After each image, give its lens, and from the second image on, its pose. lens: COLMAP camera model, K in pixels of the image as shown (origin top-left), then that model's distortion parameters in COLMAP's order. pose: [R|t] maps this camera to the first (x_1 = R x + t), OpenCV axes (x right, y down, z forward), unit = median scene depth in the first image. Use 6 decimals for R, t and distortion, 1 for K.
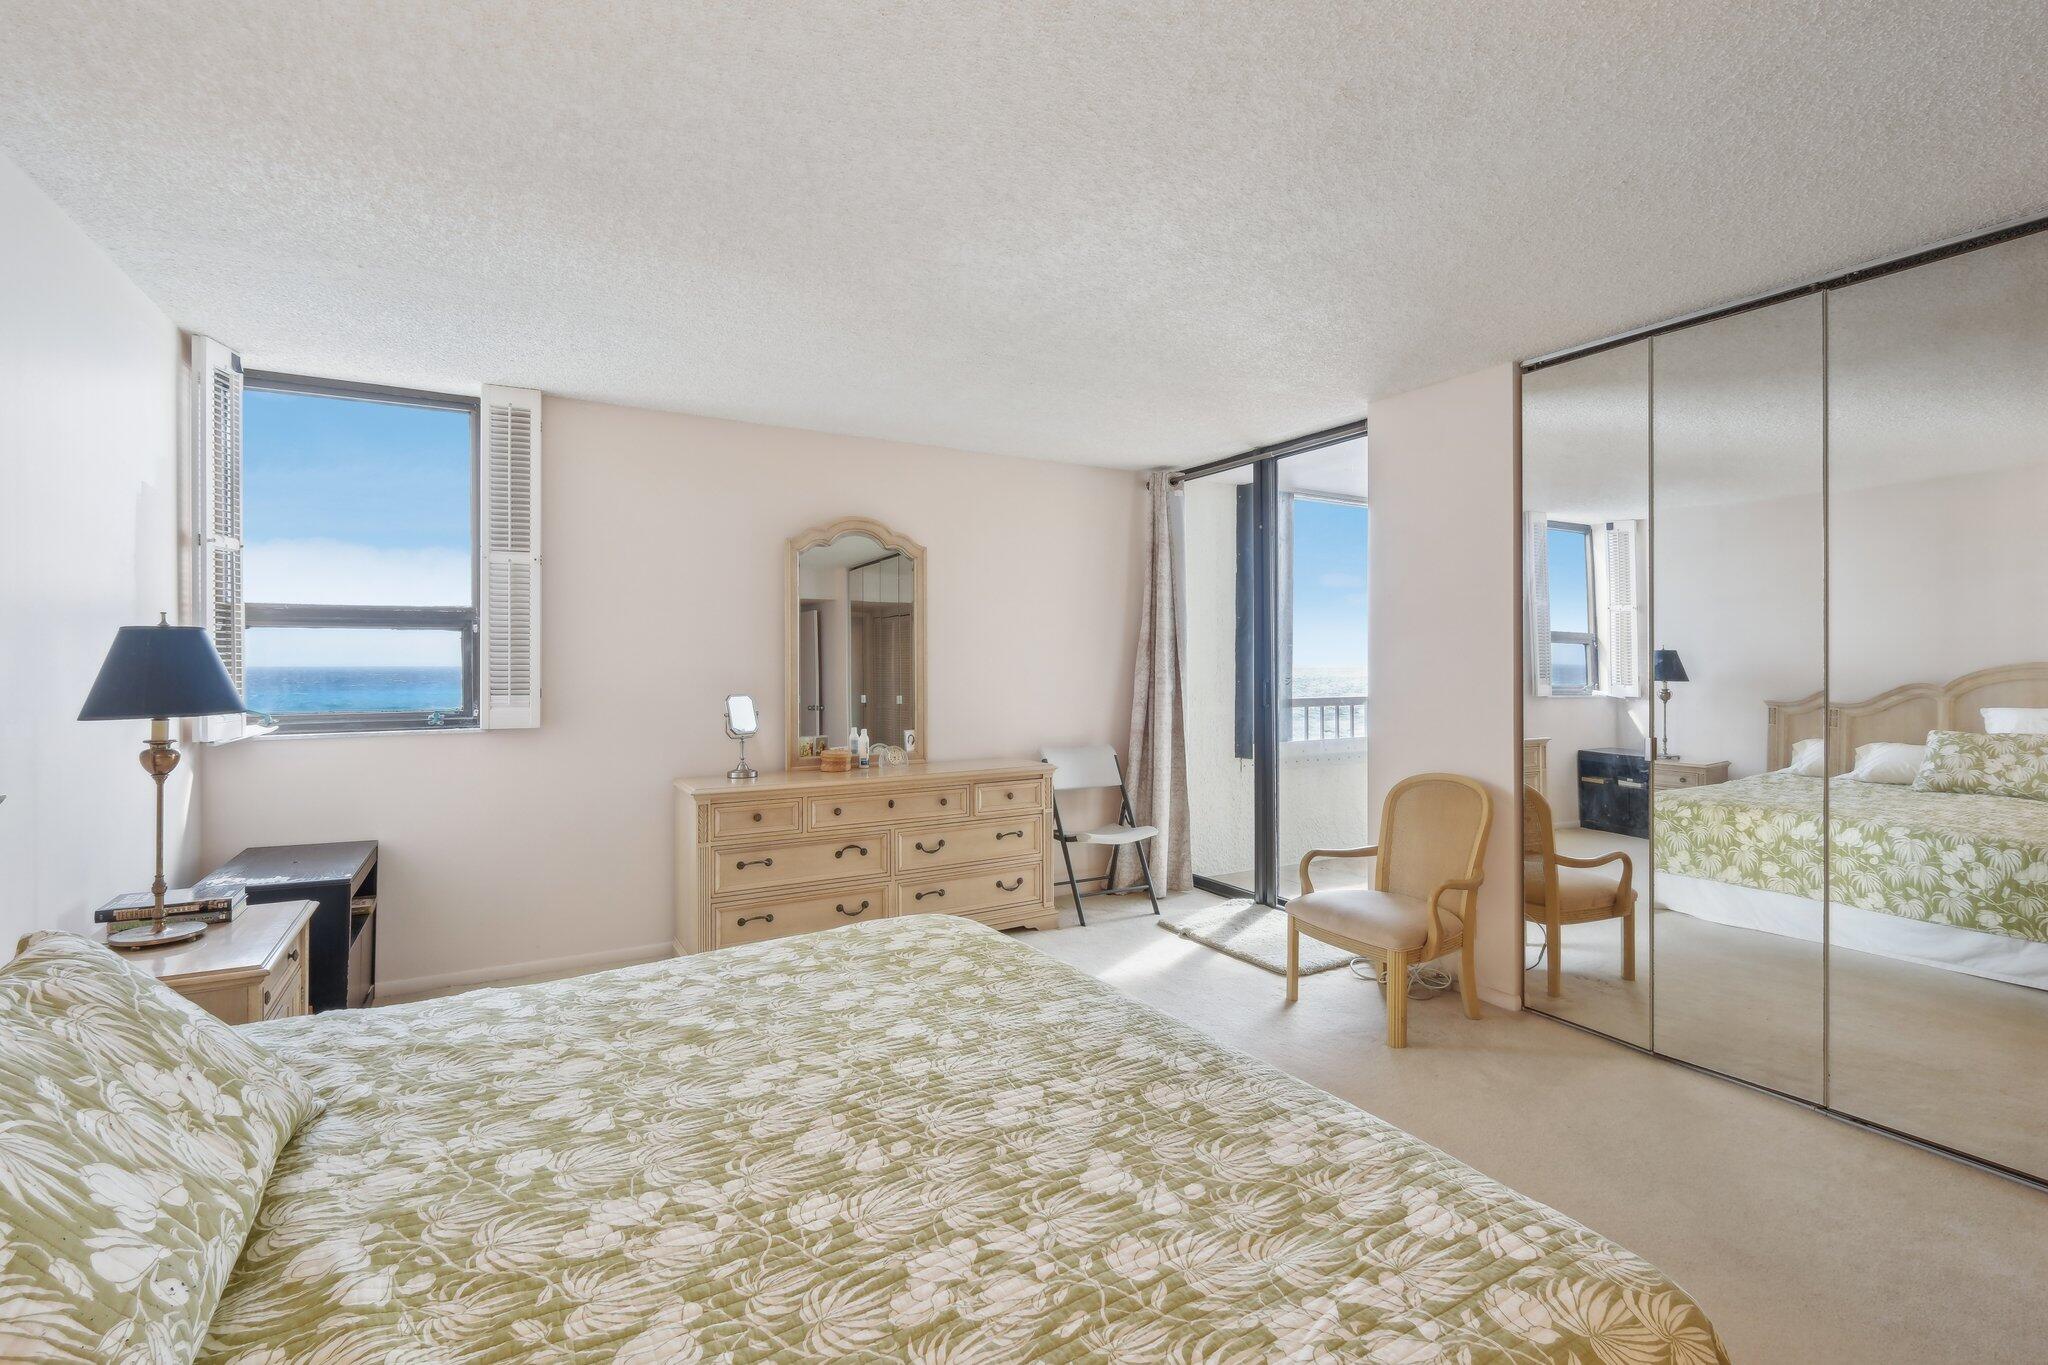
lens RADIAL K [[908.3, 0, 1024.1], [0, 908.3, 660.5], [0, 0, 1]] dist [-0.001089, 0.000263]
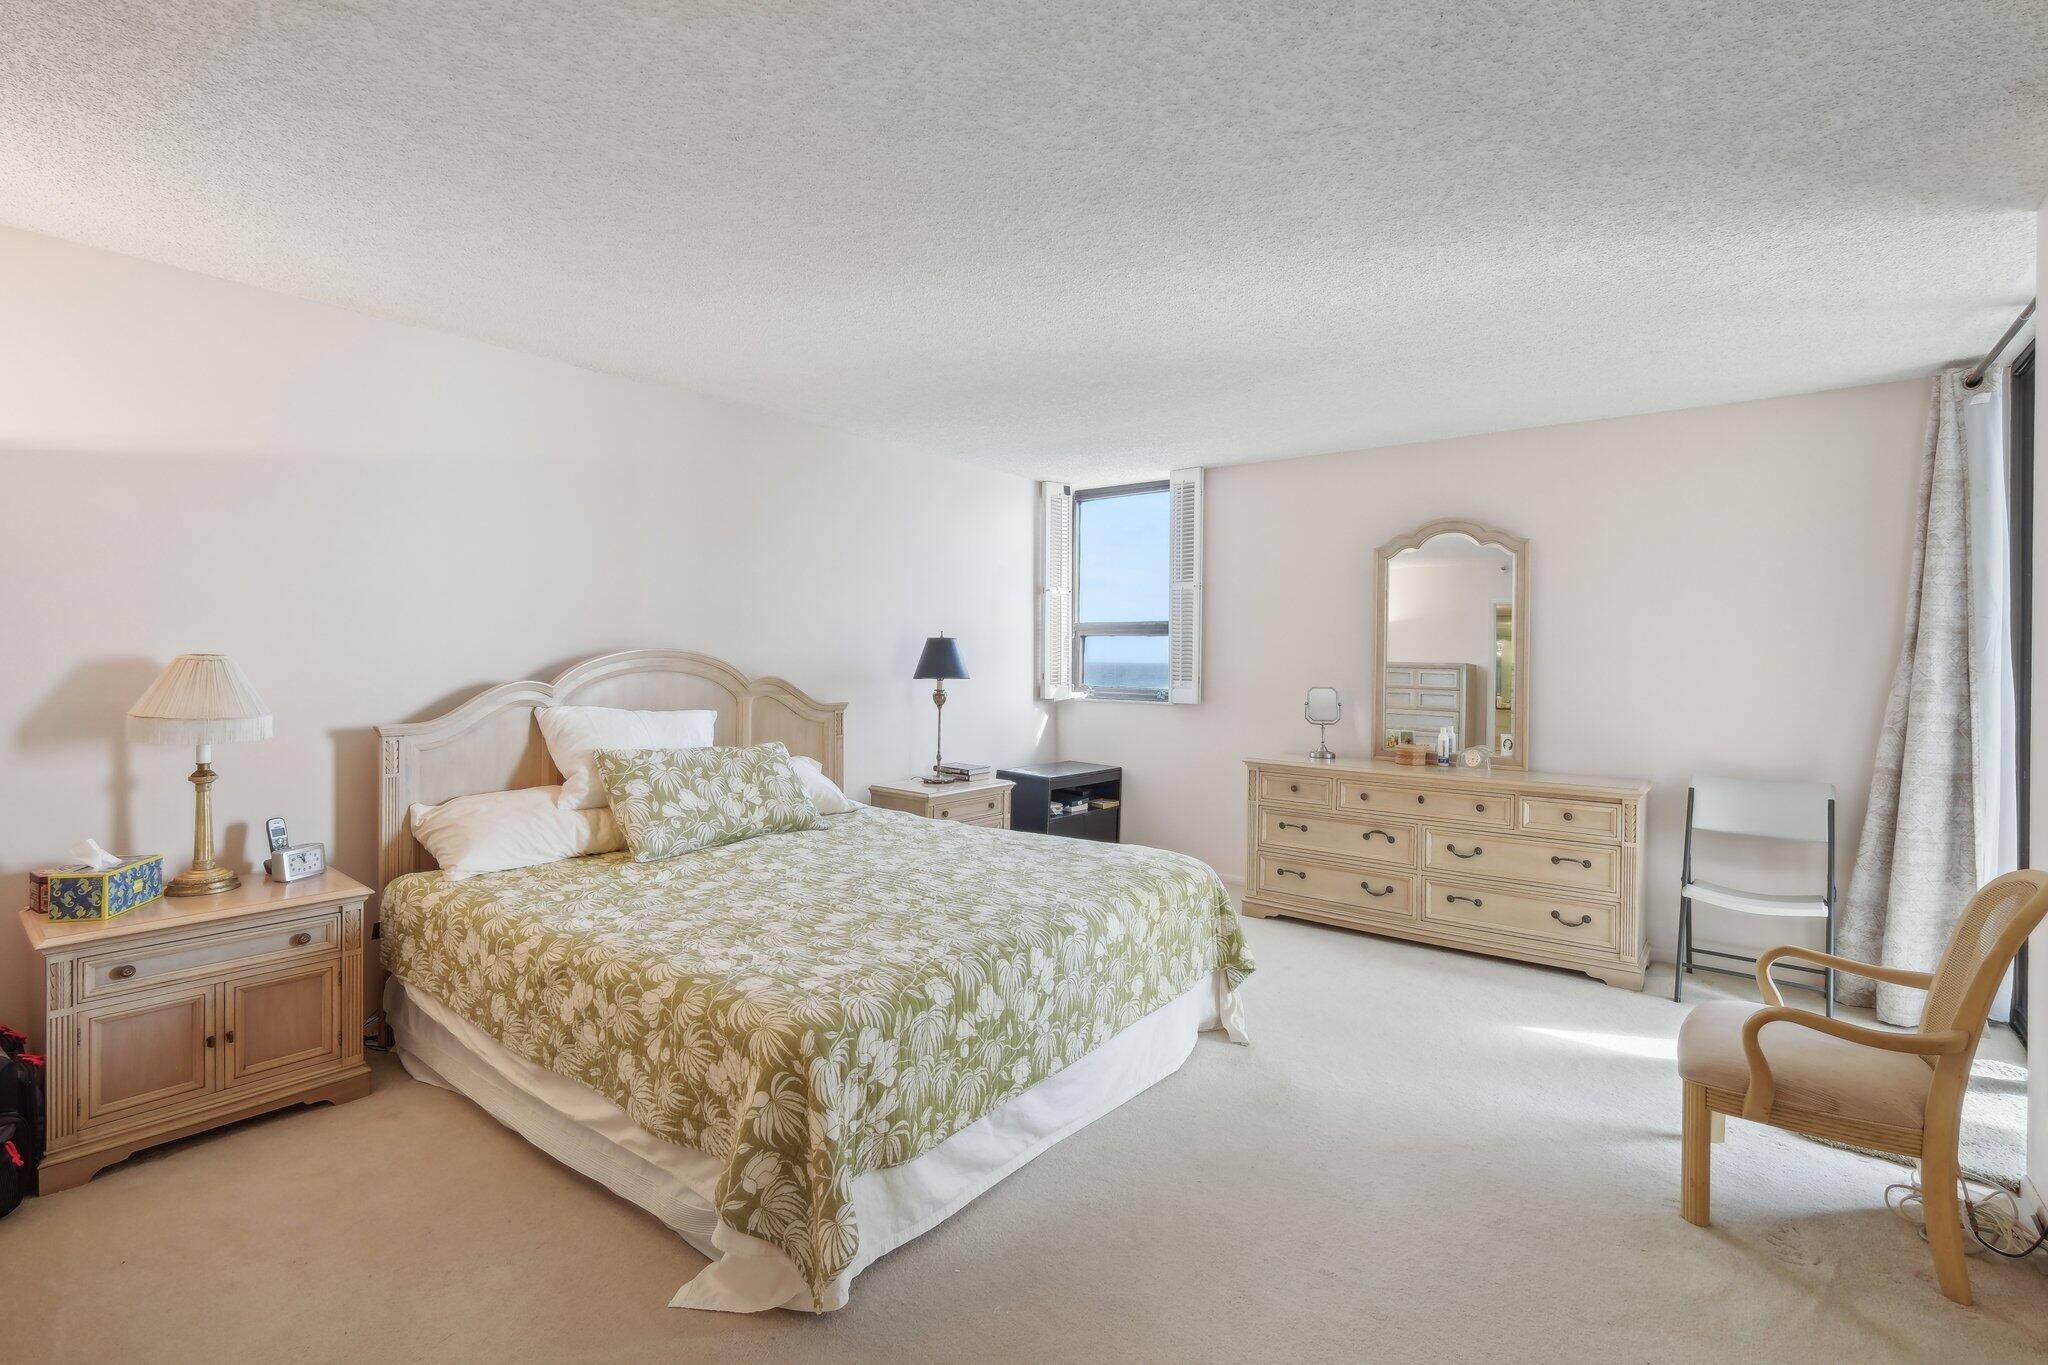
lens RADIAL K [[908.3, 0, 1024.1], [0, 908.3, 660.5], [0, 0, 1]] dist [-0.001089, 0.000263]
pose [[0.378609, 0.008468, -0.925518, 0.685315], [-0.014881, 0.999885, 0.003061, 0.005001], [0.925437, 0.012613, 0.378692, 0.212861]]
